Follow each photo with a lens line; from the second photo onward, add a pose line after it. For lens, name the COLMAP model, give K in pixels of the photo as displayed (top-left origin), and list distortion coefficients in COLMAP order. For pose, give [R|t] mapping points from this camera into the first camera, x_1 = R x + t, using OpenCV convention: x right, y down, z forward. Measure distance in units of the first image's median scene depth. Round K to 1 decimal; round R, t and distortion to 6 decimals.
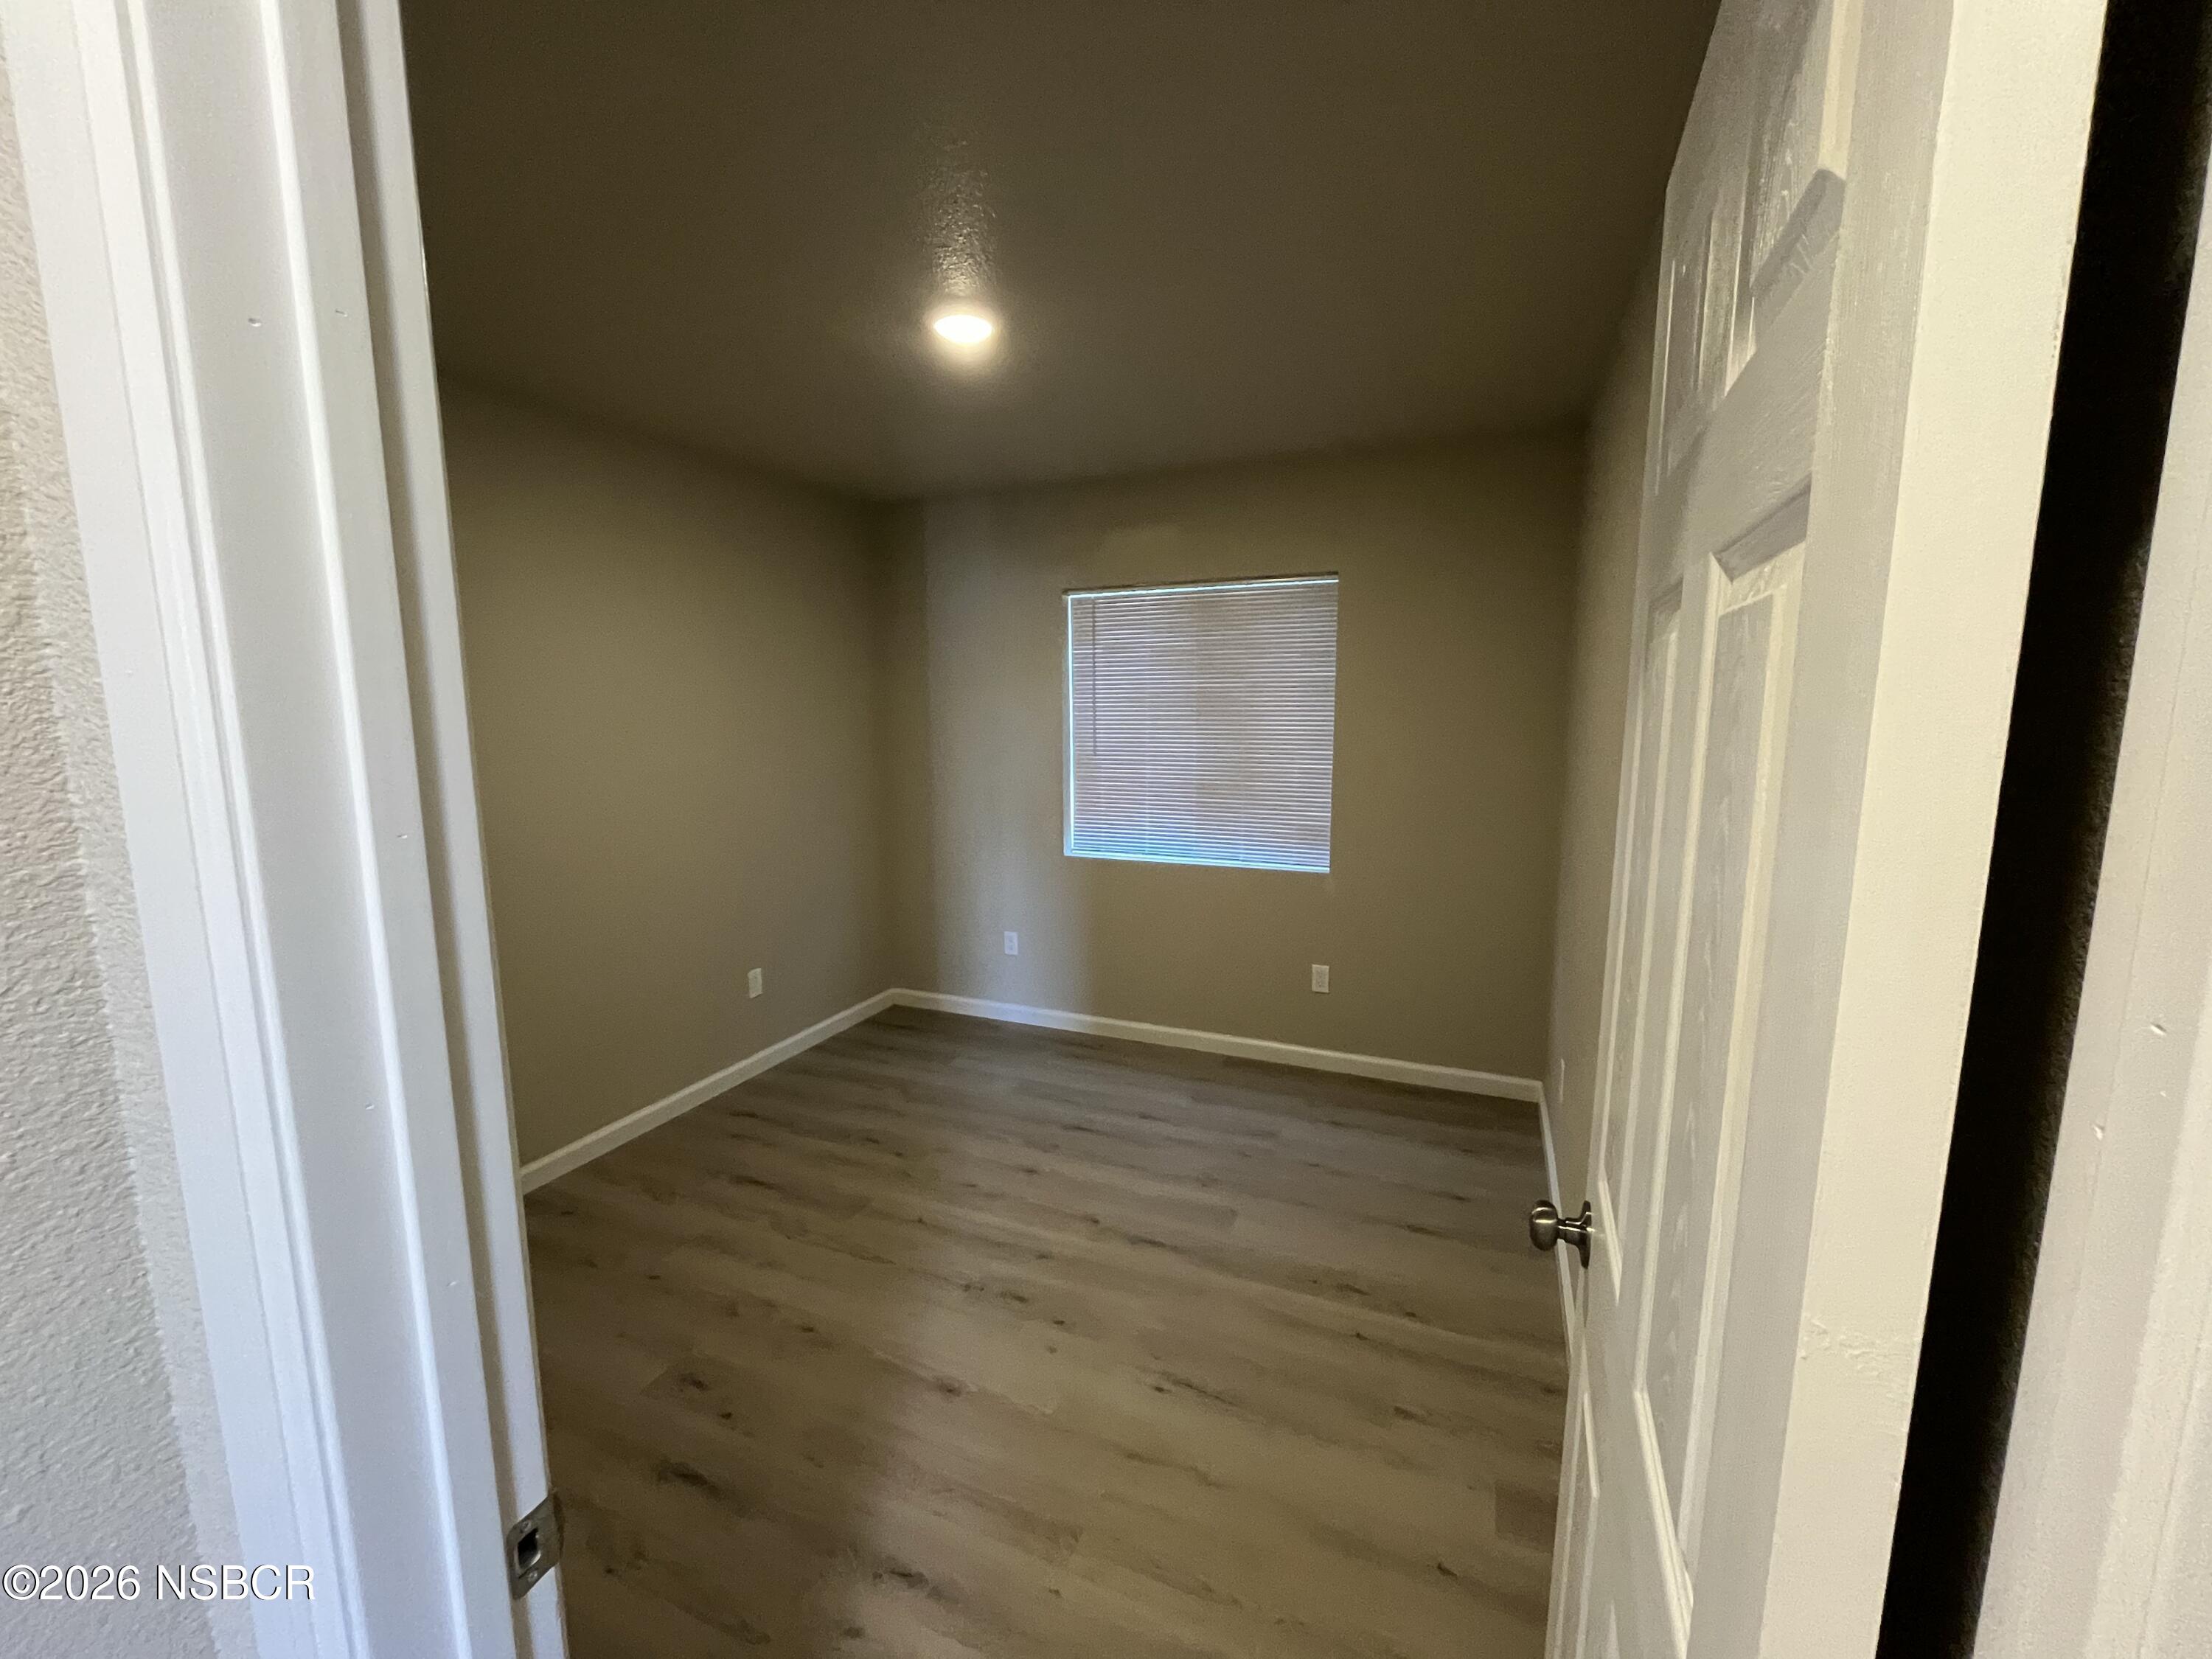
lens RADIAL K [[884.3, 0, 1106.0], [0, 884.3, 829.5], [0, 0, 1]] dist [-0.000155, -0.000011]
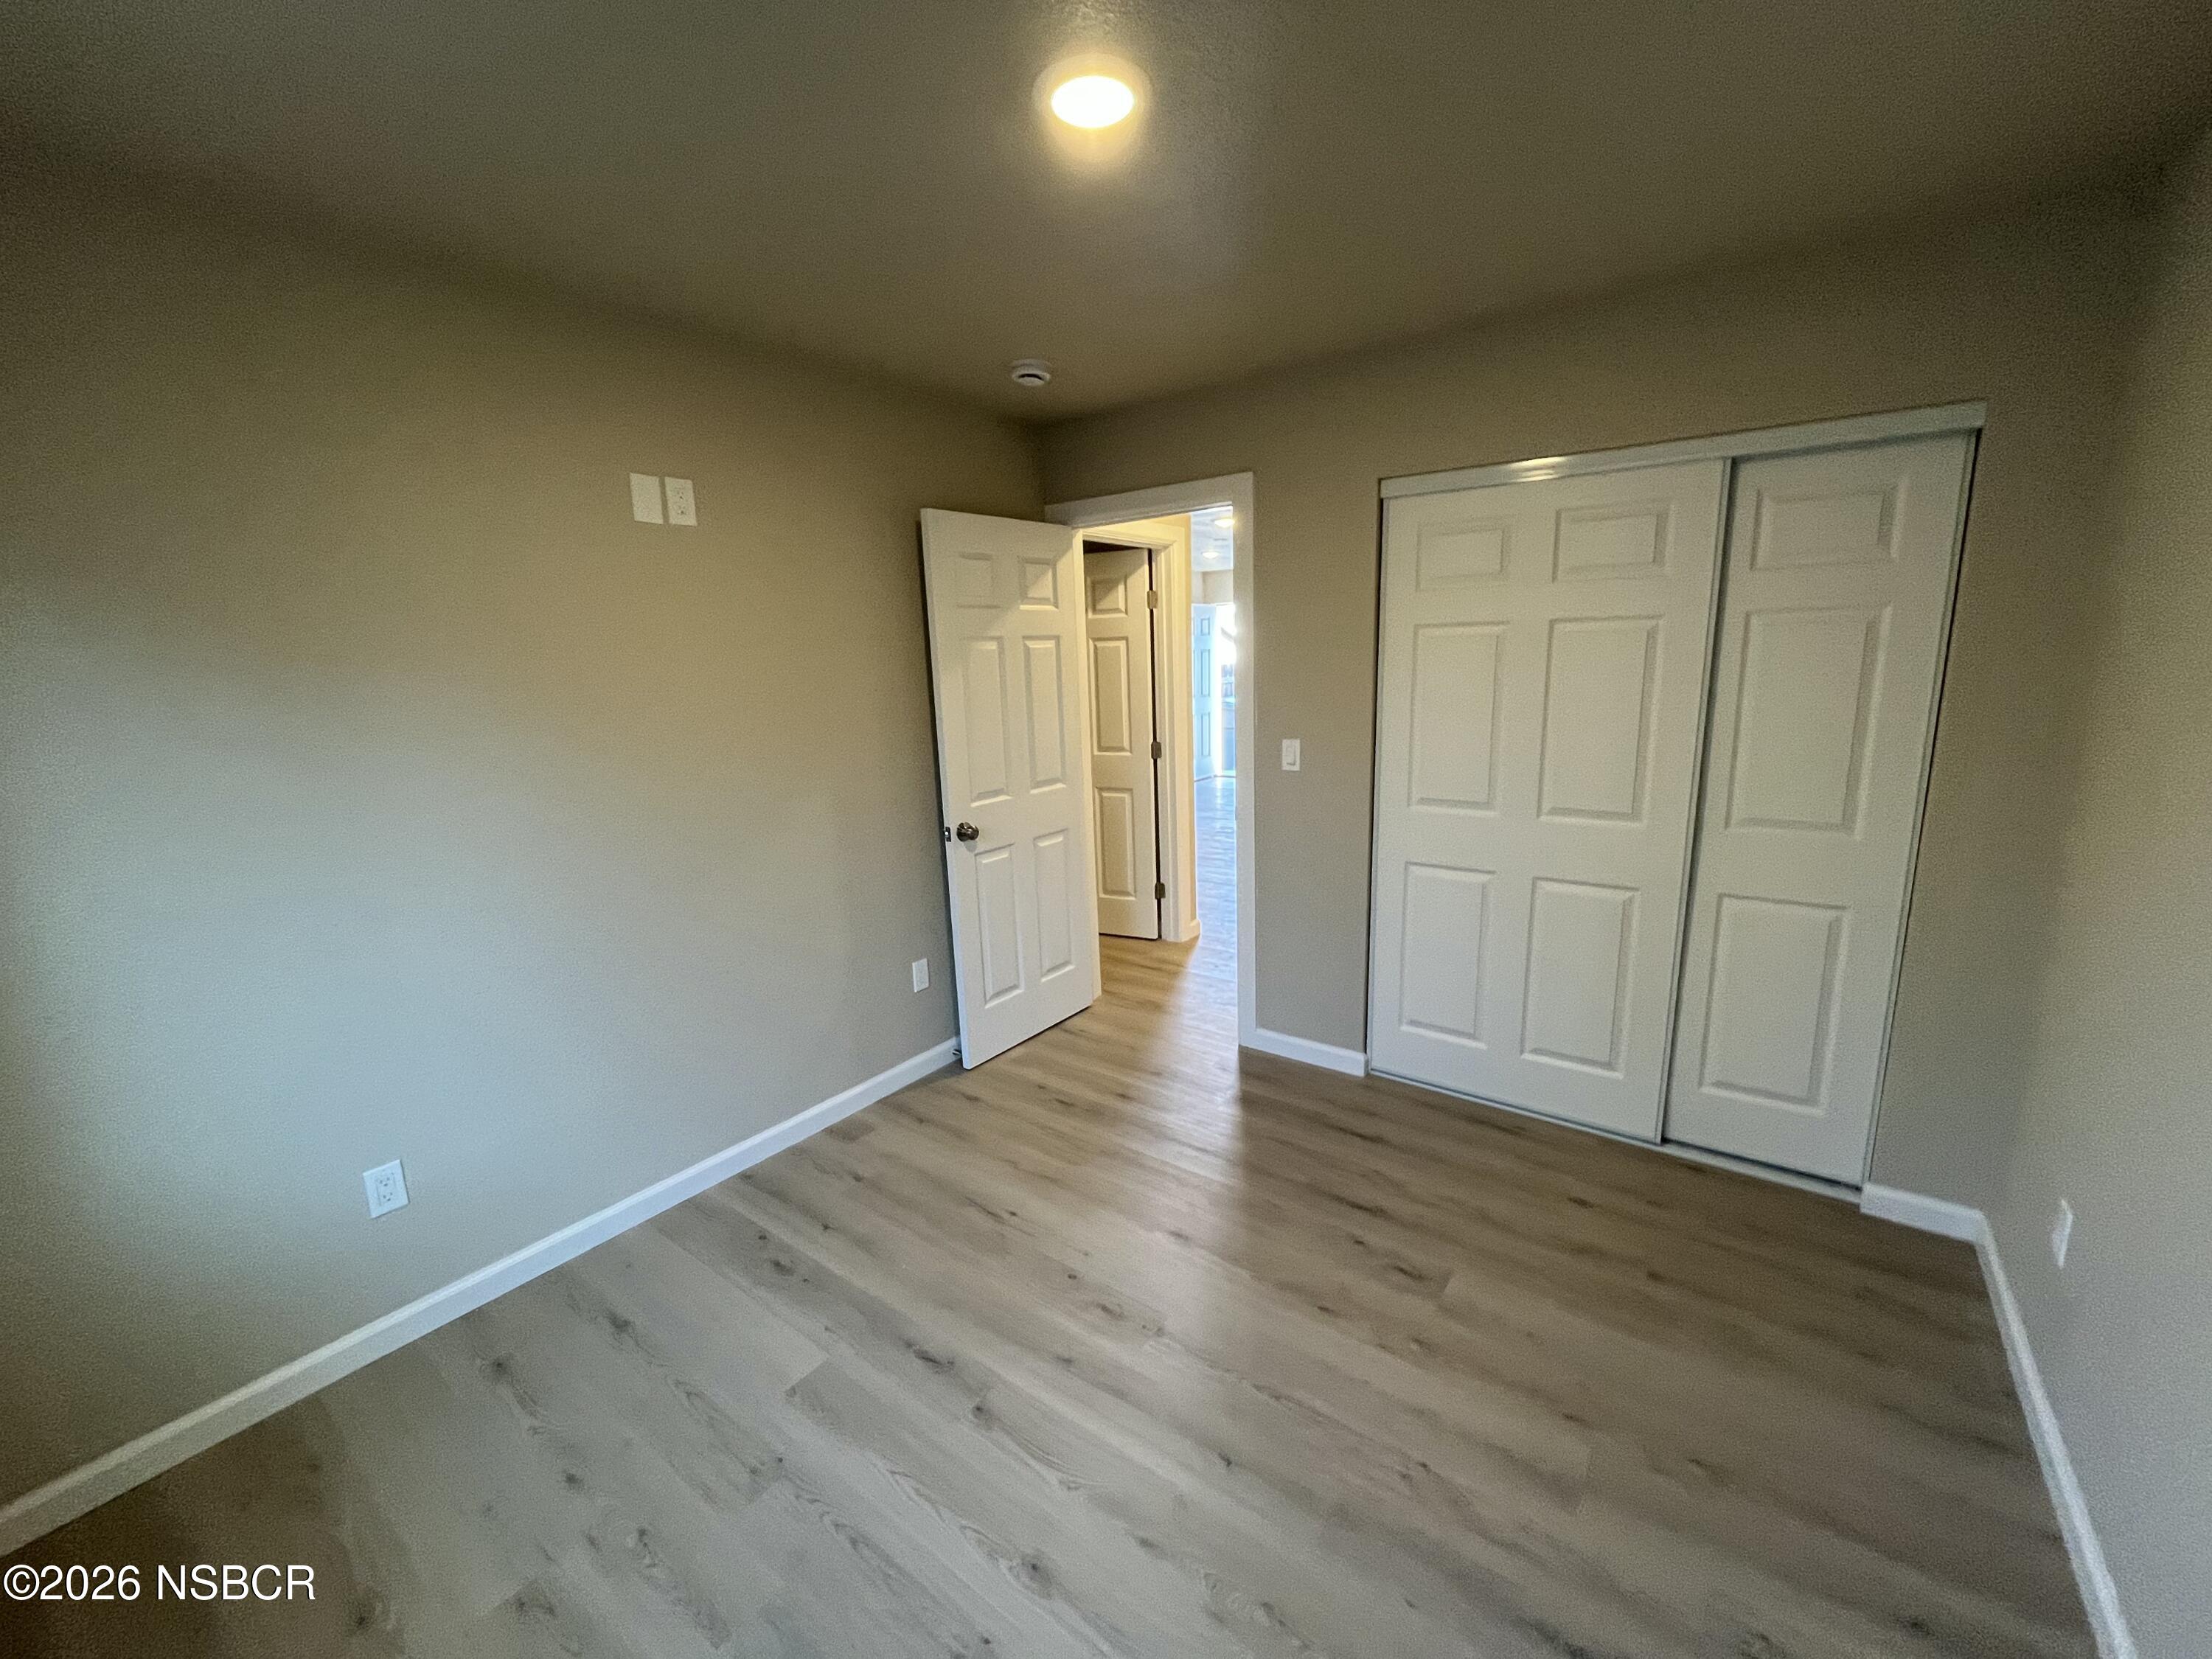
lens RADIAL K [[884.3, 0, 1106.0], [0, 884.3, 829.5], [0, 0, 1]] dist [-0.000155, -0.000011]
pose [[-0.973358, -0.008274, 0.229143, -0.297037], [0.067864, 0.944178, 0.322370, -0.237925], [-0.219019, 0.329332, -0.918461, 1.638601]]
